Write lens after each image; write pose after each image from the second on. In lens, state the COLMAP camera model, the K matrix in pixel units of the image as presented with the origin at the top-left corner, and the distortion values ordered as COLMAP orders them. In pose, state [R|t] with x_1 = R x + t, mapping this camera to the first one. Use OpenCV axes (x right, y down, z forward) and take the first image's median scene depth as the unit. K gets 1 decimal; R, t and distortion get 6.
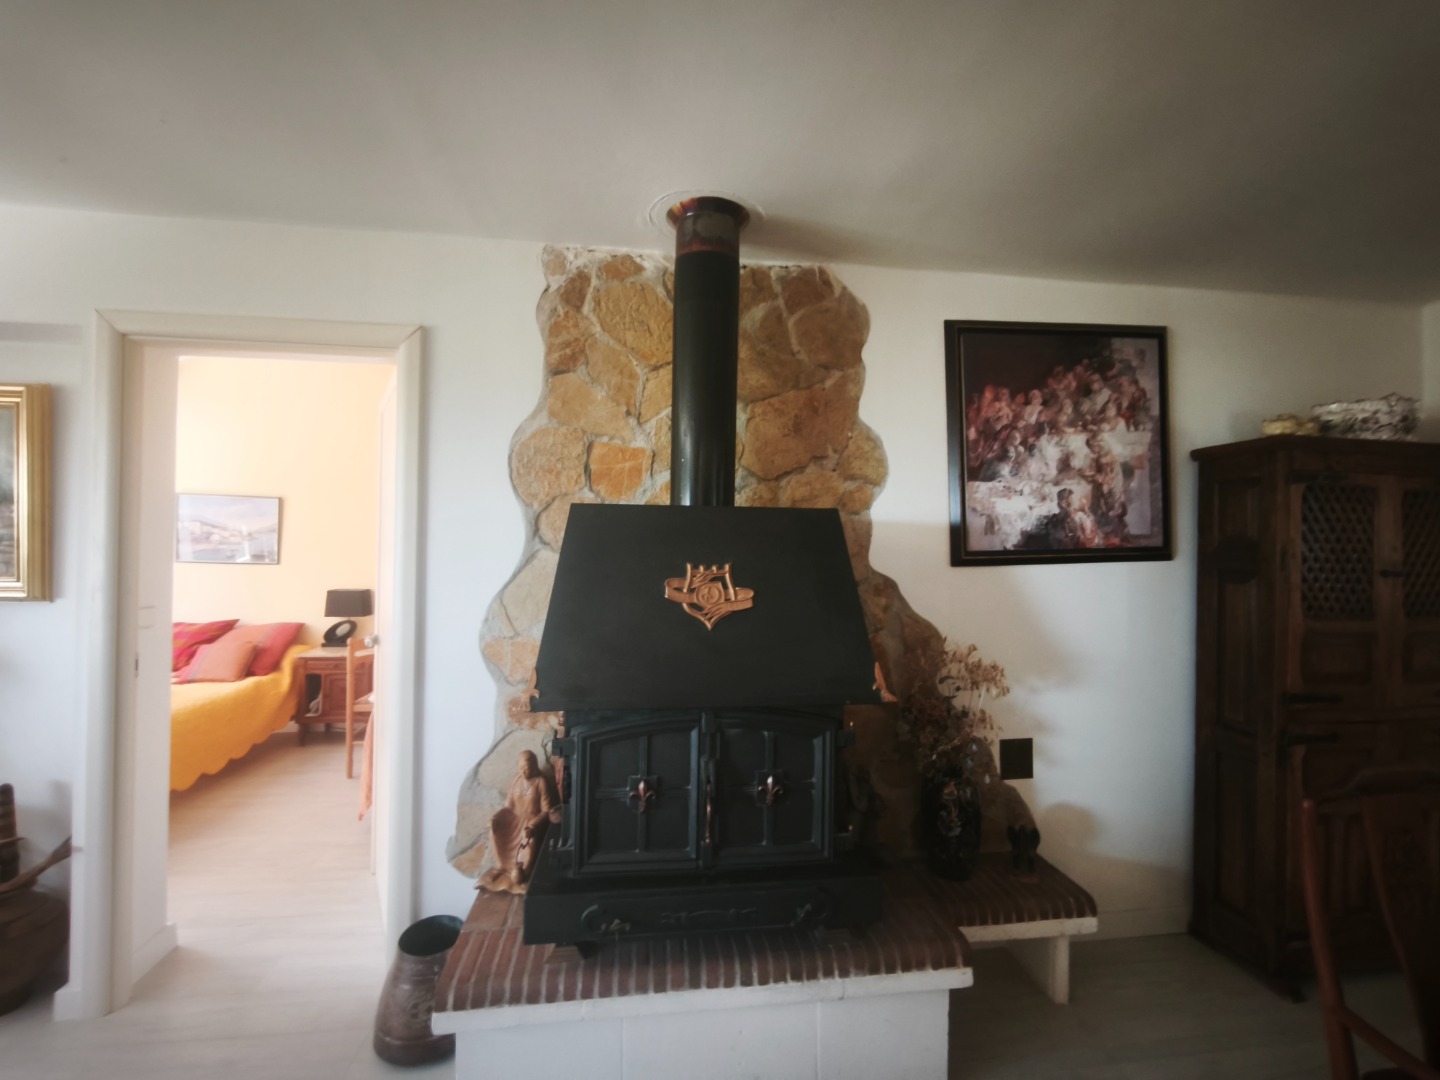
lens RADIAL K [[611.3, 0, 720.7], [0, 611.3, 538.6], [0, 0, 1]] dist [-0.000051, 0.000150]
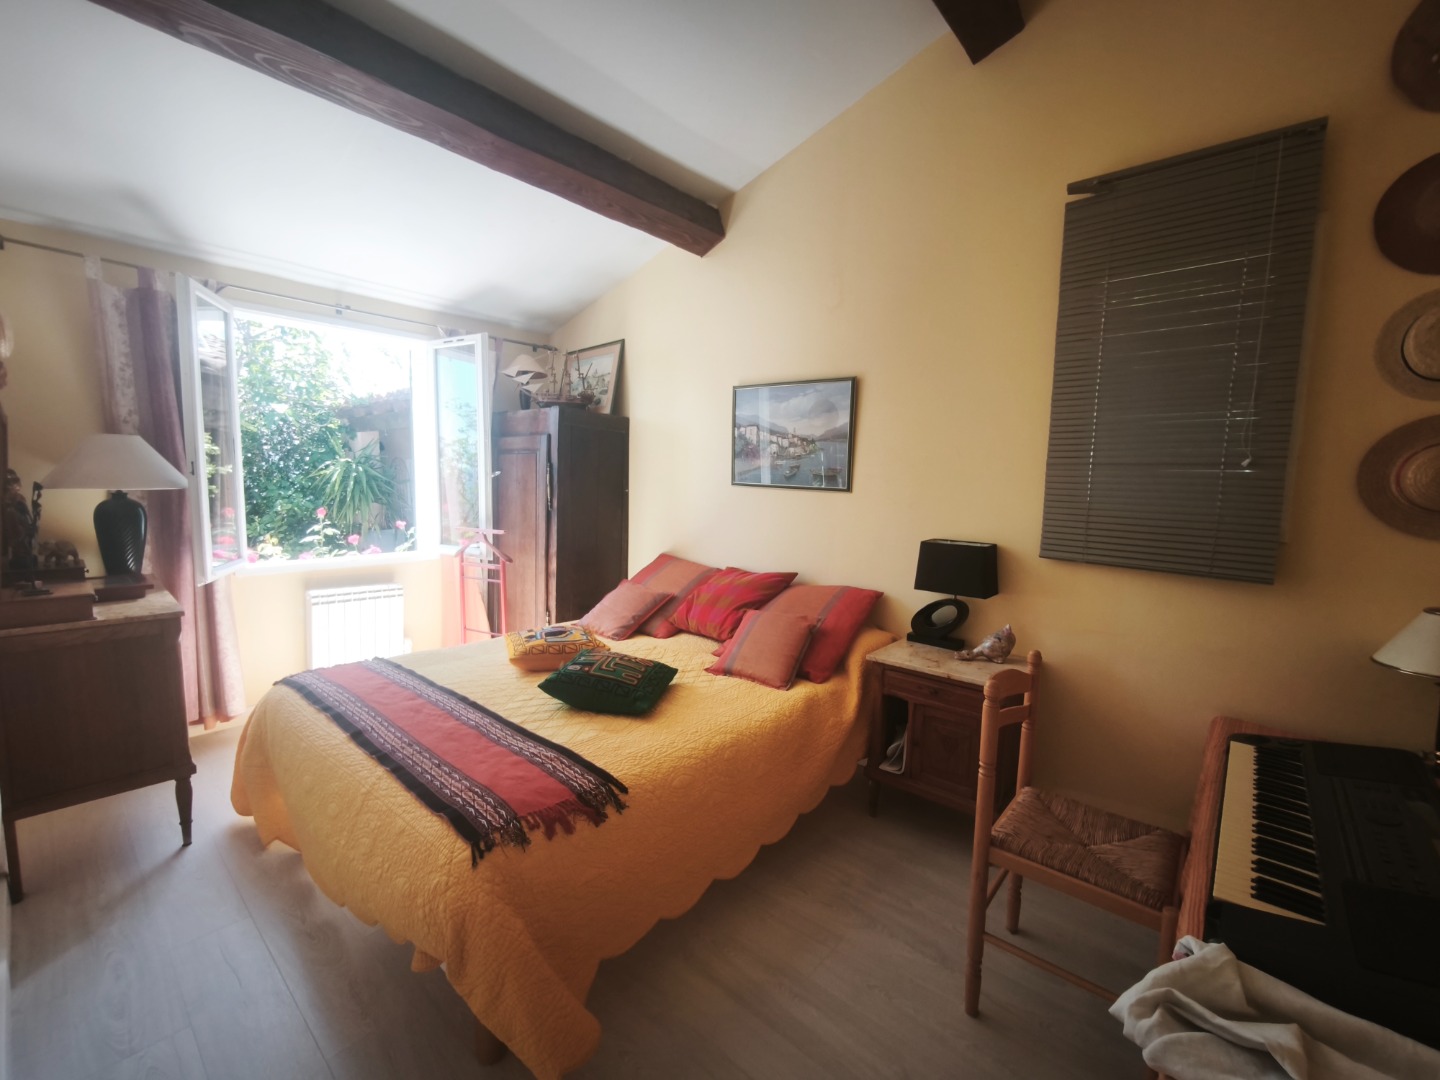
lens RADIAL K [[611.3, 0, 721.3], [0, 611.3, 537.3], [0, 0, 1]] dist [-0.000051, 0.000150]
pose [[0.661985, 0.078689, -0.745375, -0.327733], [0.002116, 0.994273, 0.106845, 0.022018], [0.749514, -0.072307, 0.658028, 0.470150]]
